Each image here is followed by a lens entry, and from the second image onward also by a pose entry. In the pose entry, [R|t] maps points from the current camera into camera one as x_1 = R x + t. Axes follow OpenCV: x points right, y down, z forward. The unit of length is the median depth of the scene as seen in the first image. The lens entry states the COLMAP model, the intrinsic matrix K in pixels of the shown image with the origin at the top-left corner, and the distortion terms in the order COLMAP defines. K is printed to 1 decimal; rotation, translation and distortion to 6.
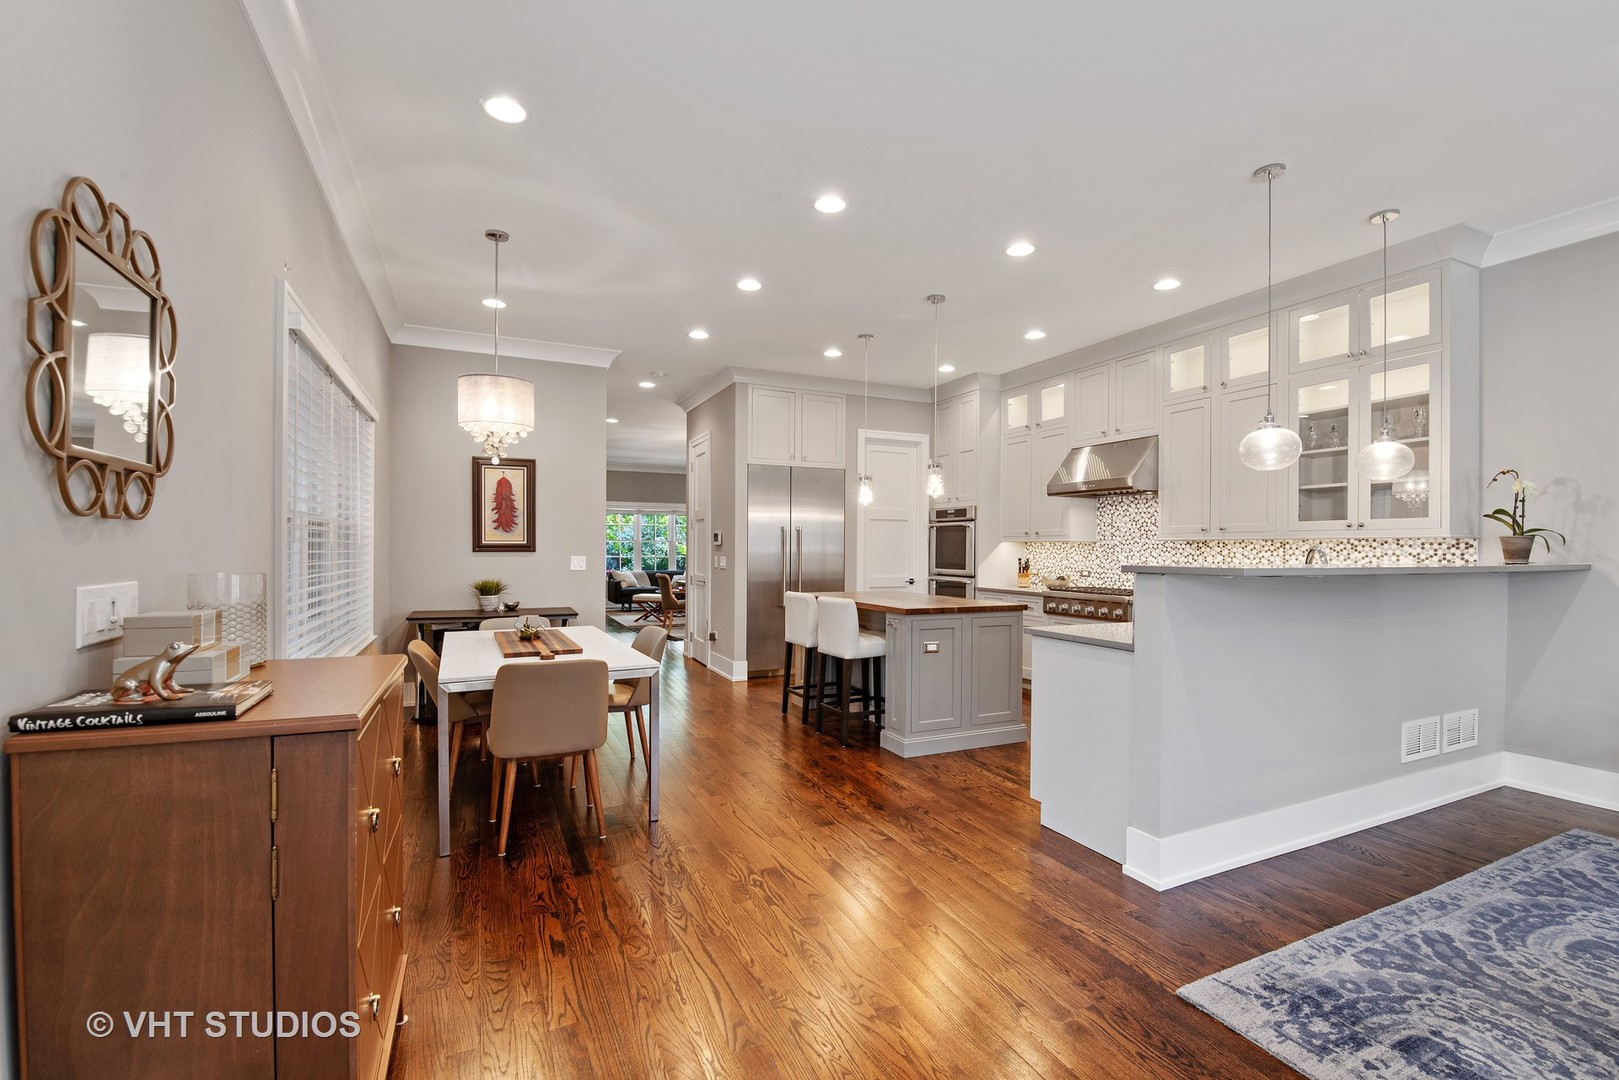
lens RADIAL K [[721.5, 0, 810.4], [0, 721.5, 547.9], [0, 0, 1]] dist [-0.003569, -0.000479]
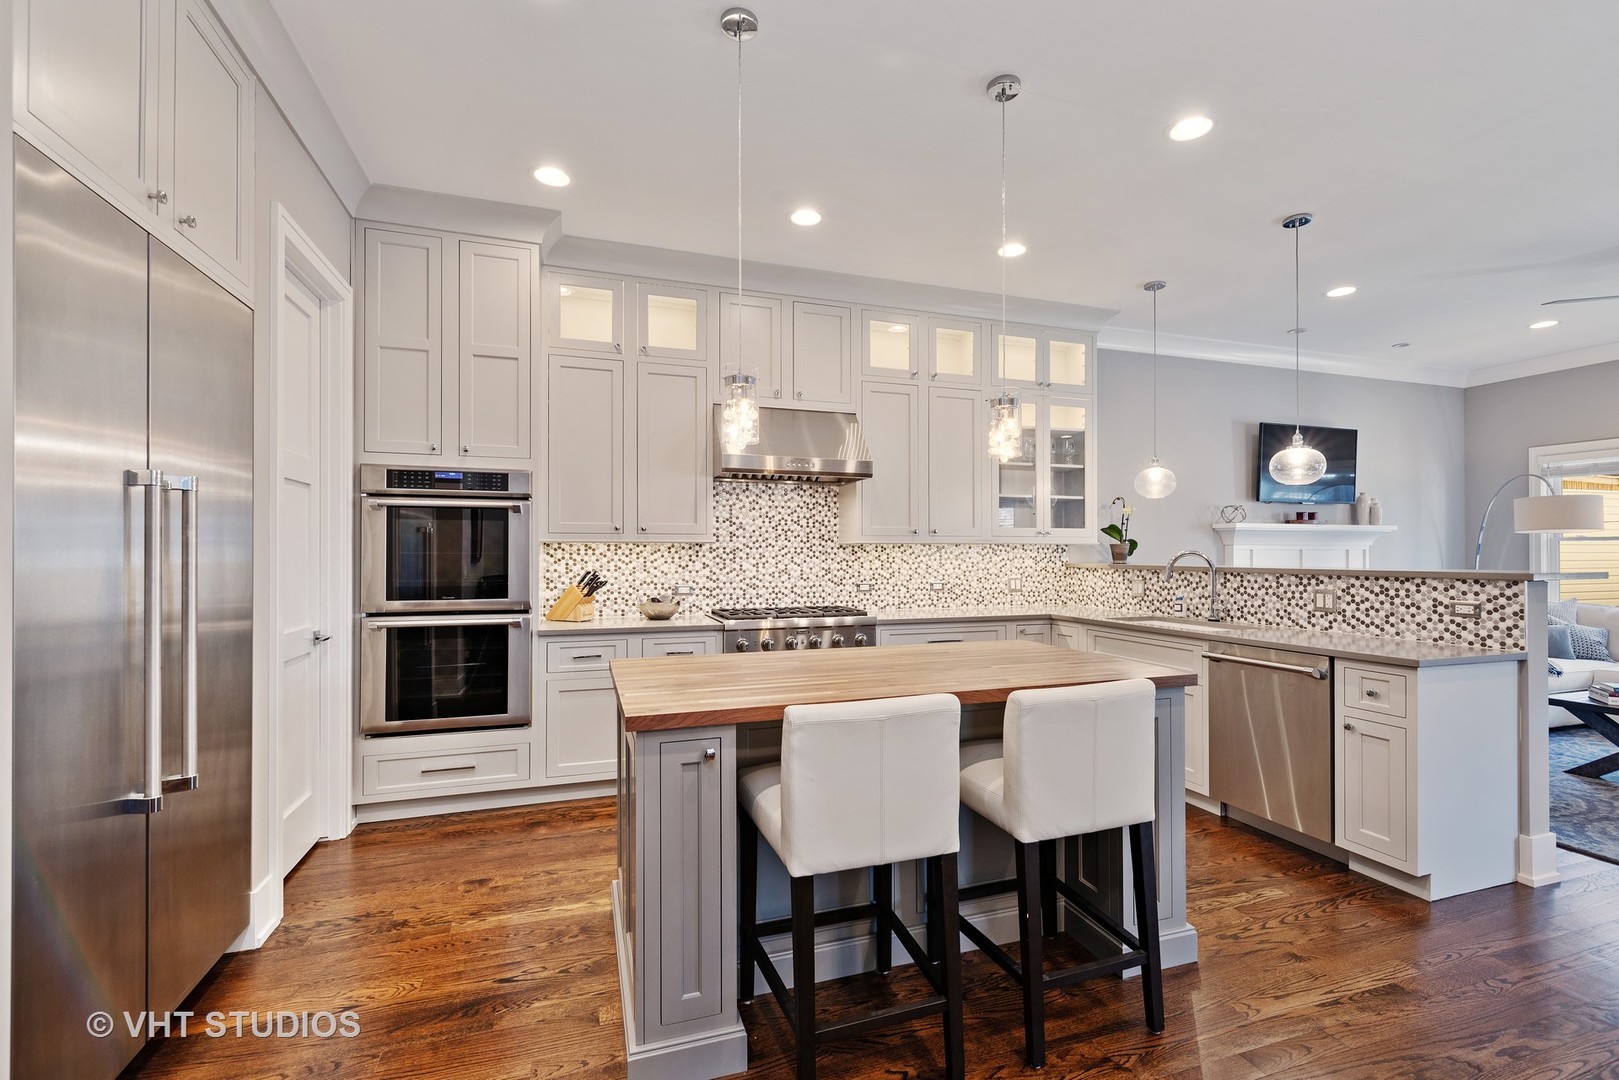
lens RADIAL K [[721.5, 0, 812.3], [0, 721.5, 542.9], [0, 0, 1]] dist [-0.003569, -0.000479]
pose [[0.104464, 0.007404, 0.994501, -0.394409], [-0.000840, 0.999973, -0.007357, -0.005853], [-0.994528, -0.000067, 0.104467, 1.149335]]
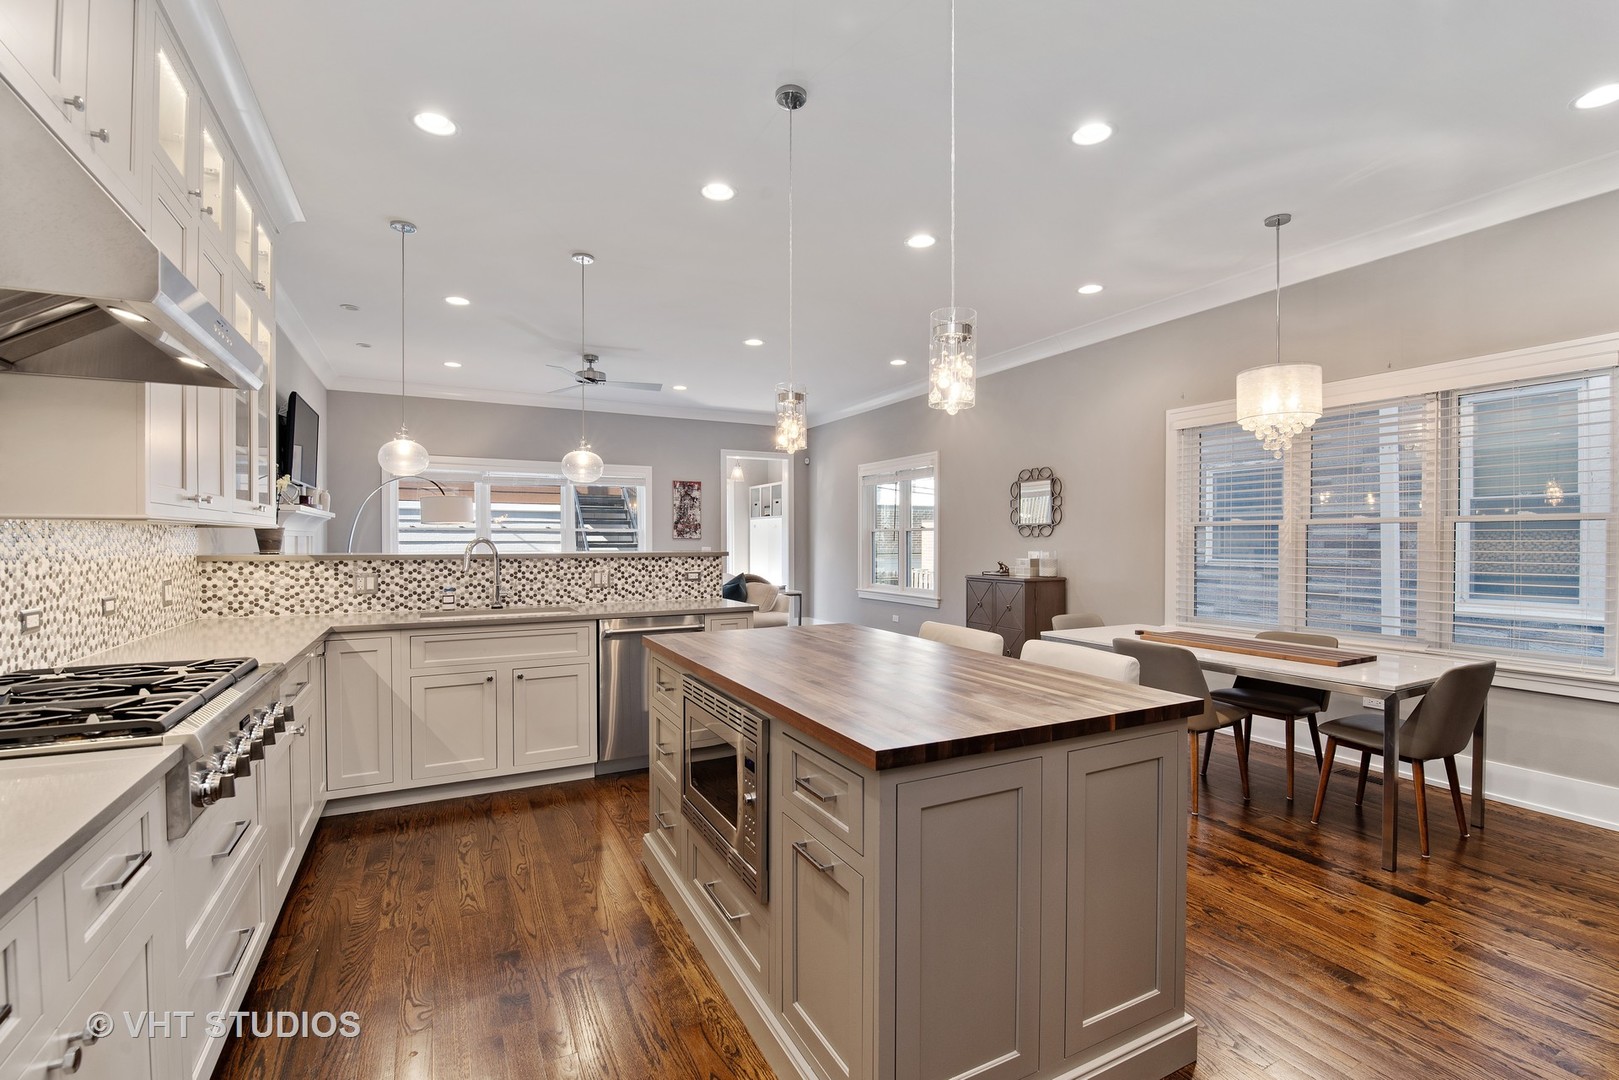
lens RADIAL K [[721.5, 0, 812.2], [0, 721.5, 543.4], [0, 0, 1]] dist [-0.003569, -0.000479]
pose [[-0.998615, -0.005185, -0.052352, 0.199629], [-0.005334, 0.999982, 0.002716, -0.000729], [0.052337, 0.002991, -0.998625, 1.656471]]
